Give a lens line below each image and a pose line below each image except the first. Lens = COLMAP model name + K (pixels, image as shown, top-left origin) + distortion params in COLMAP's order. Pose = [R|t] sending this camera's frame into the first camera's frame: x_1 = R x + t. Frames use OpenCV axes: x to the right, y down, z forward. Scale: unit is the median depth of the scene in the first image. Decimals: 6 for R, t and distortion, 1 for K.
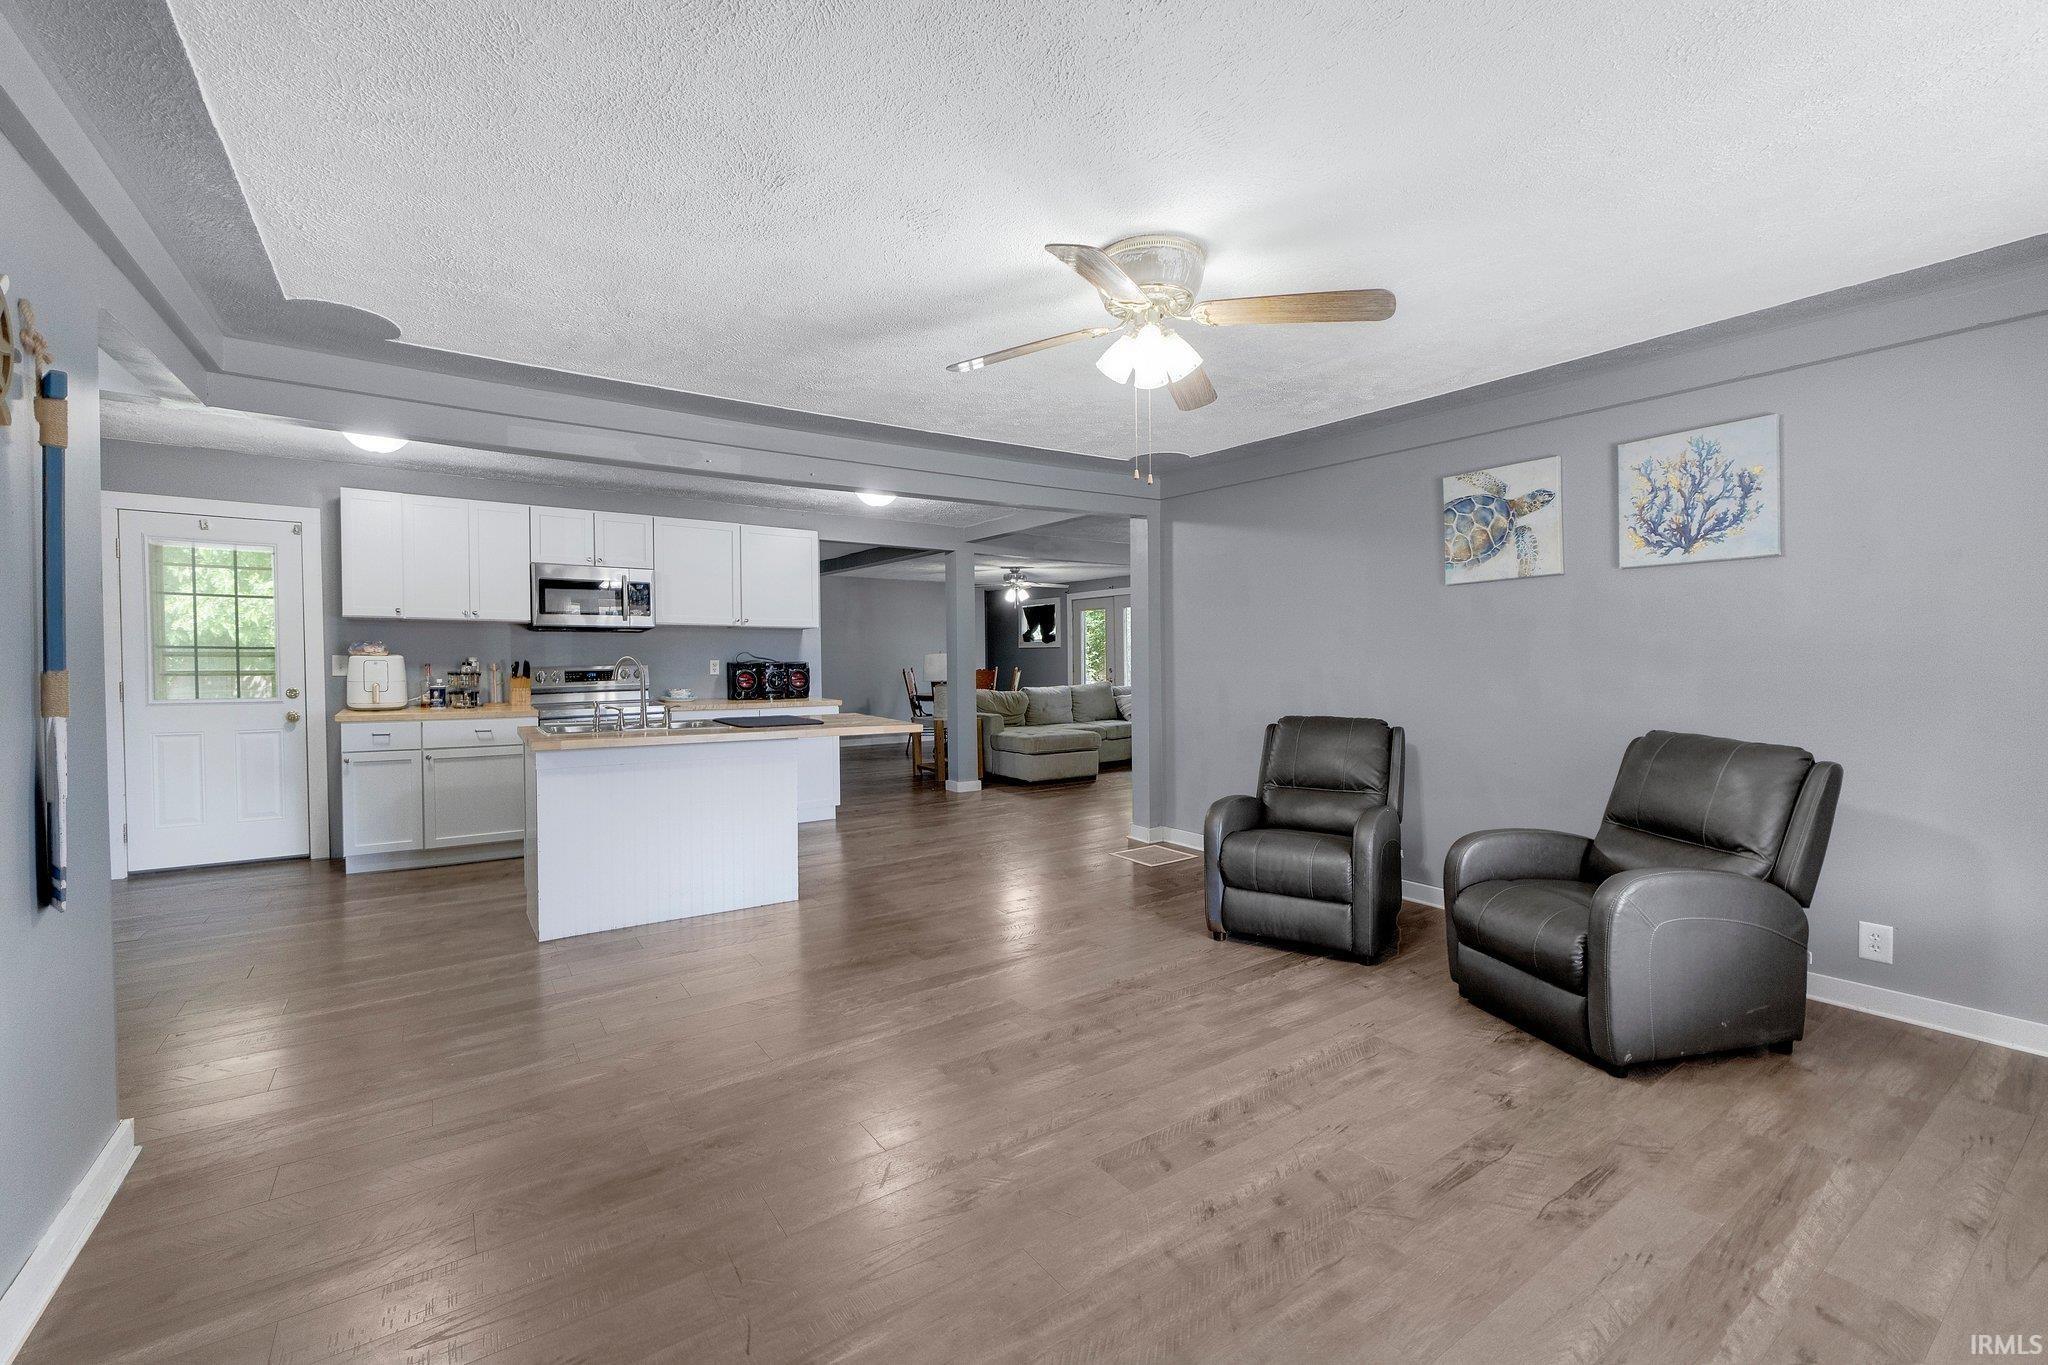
lens RADIAL K [[846.5, 0, 1000.9], [0, 846.5, 668.6], [0, 0, 1]] dist [-0.009899, -0.000587]
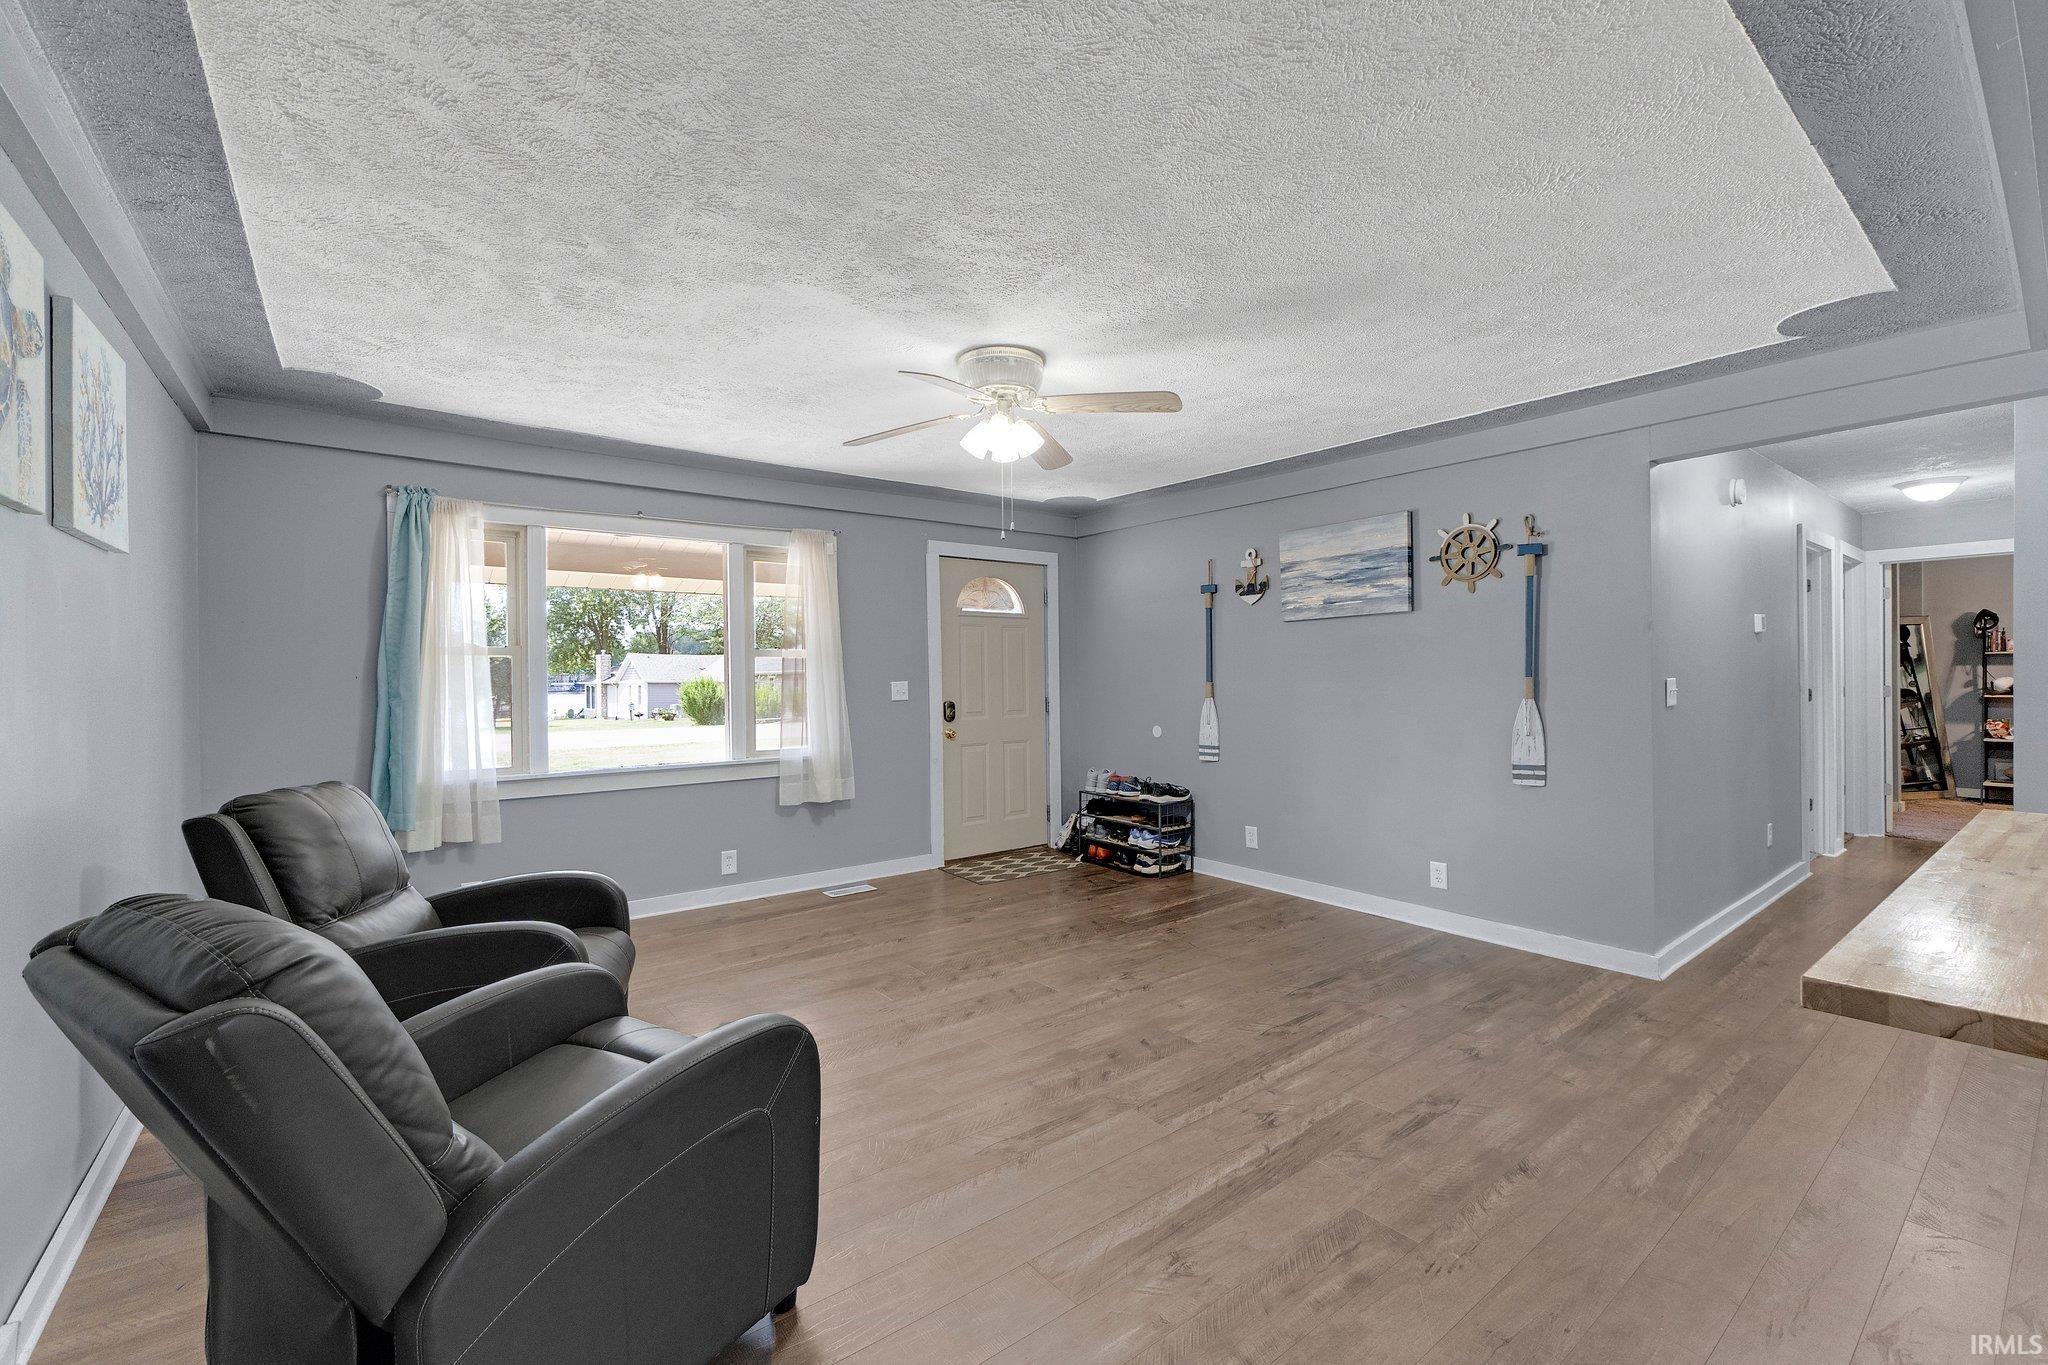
lens RADIAL K [[846.5, 0, 1037.1], [0, 846.5, 686.7], [0, 0, 1]] dist [-0.009899, -0.000587]
pose [[-0.996136, 0.012064, -0.086990, 0.110817], [0.009443, 0.999491, 0.030476, -0.016685], [0.087313, 0.029537, -0.995743, 1.020273]]
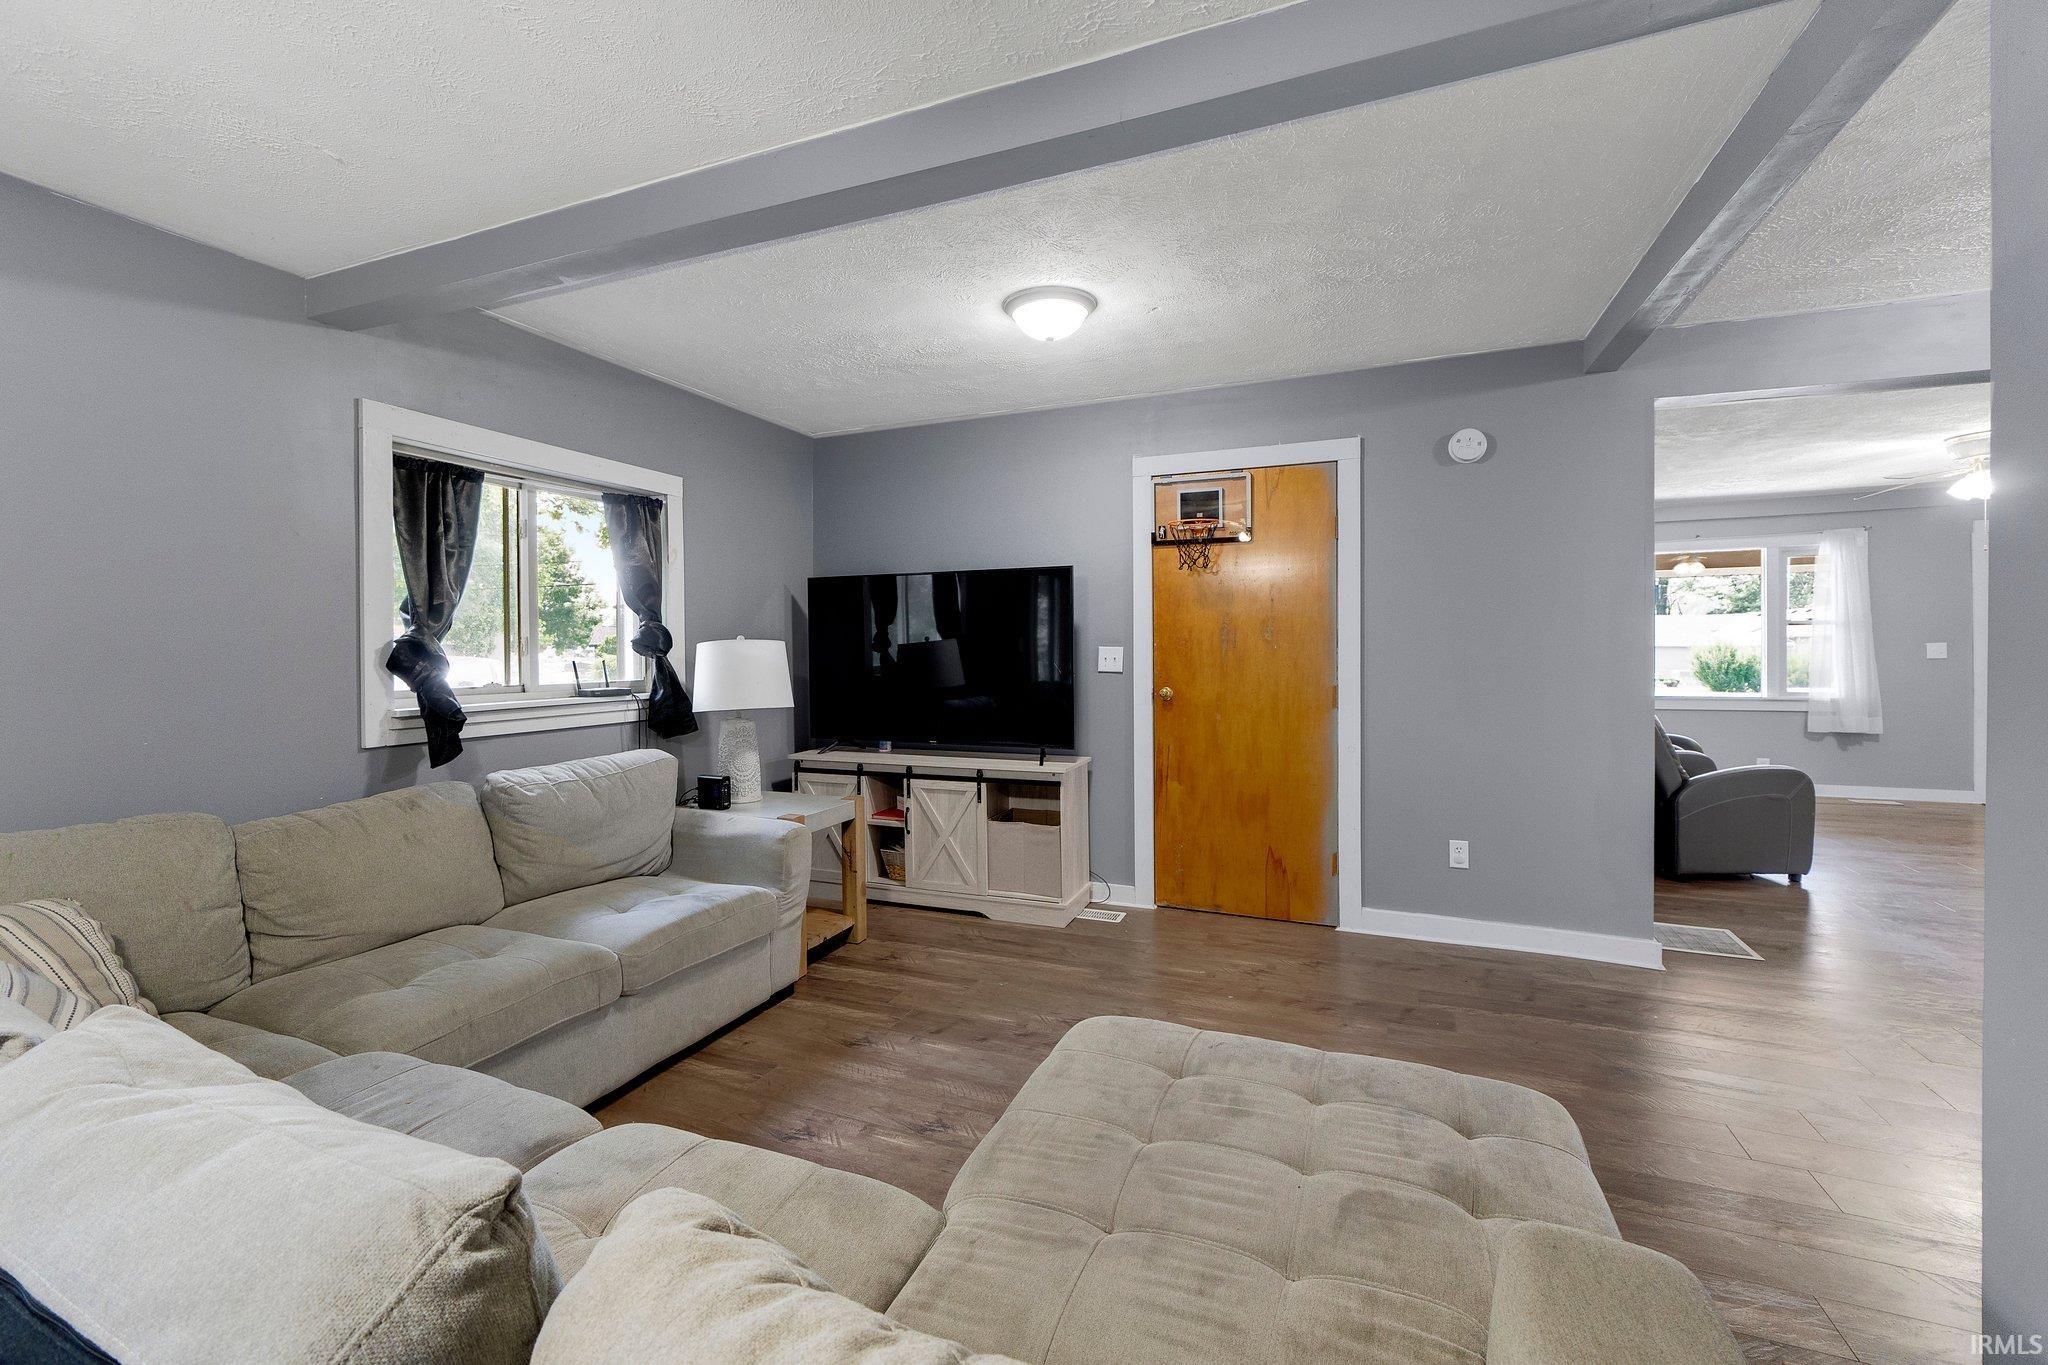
lens RADIAL K [[846.5, 0, 1024.9], [0, 846.5, 653.6], [0, 0, 1]] dist [-0.009899, -0.000587]
pose [[-0.561341, 0.000072, 0.827585, -0.078612], [0.023158, 0.999610, 0.015621, -0.028289], [-0.827261, 0.027934, -0.561123, 1.796310]]
